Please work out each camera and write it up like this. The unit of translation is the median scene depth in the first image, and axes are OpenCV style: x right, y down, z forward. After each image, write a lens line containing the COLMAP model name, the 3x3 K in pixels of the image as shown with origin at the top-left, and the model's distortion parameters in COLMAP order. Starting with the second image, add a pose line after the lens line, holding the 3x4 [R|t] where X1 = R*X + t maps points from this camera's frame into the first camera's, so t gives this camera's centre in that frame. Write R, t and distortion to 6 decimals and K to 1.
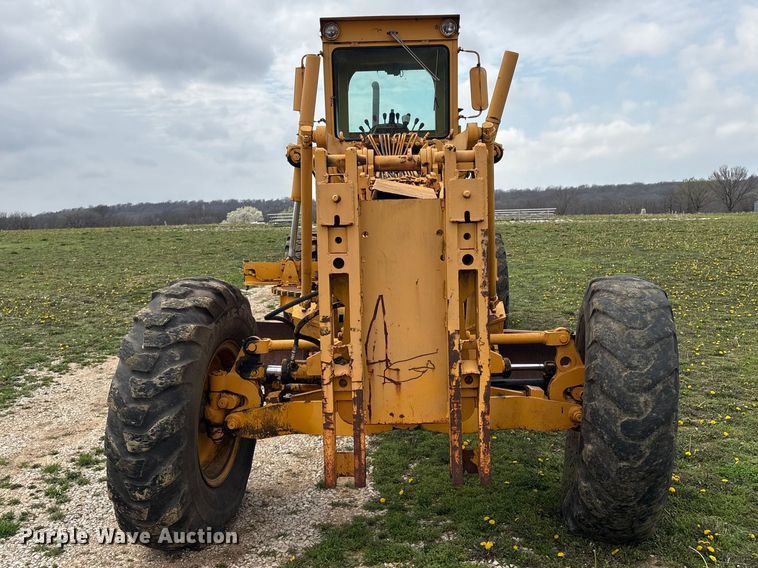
lens RADIAL K [[799.4, 0, 378.4], [0, 799.4, 273.2], [0, 0, 1]] dist [0.131789, -0.298301]
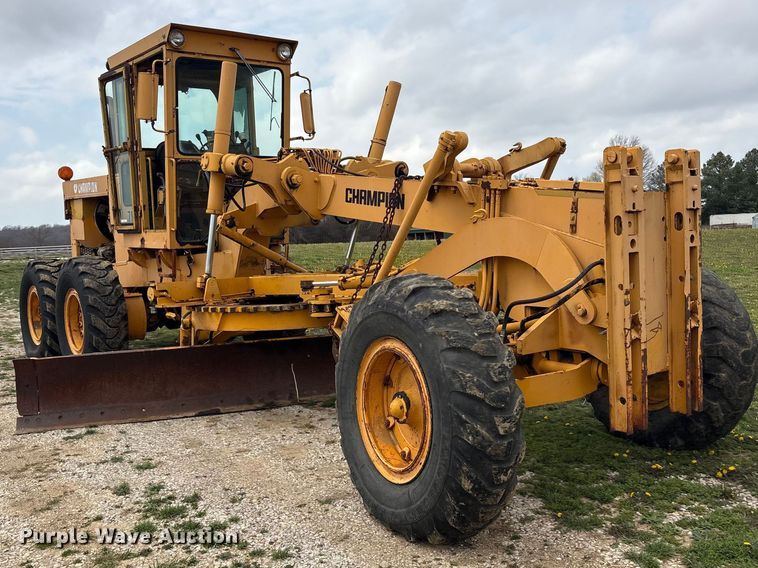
lens RADIAL K [[789.4, 0, 393.8], [0, 789.4, 286.8], [0, 0, 1]] dist [0.011676, -0.001964]
pose [[0.775756, -0.055743, 0.628566, -0.649236], [0.075562, 0.997129, -0.004828, 0.018763], [-0.626492, 0.051241, 0.777742, 0.191389]]
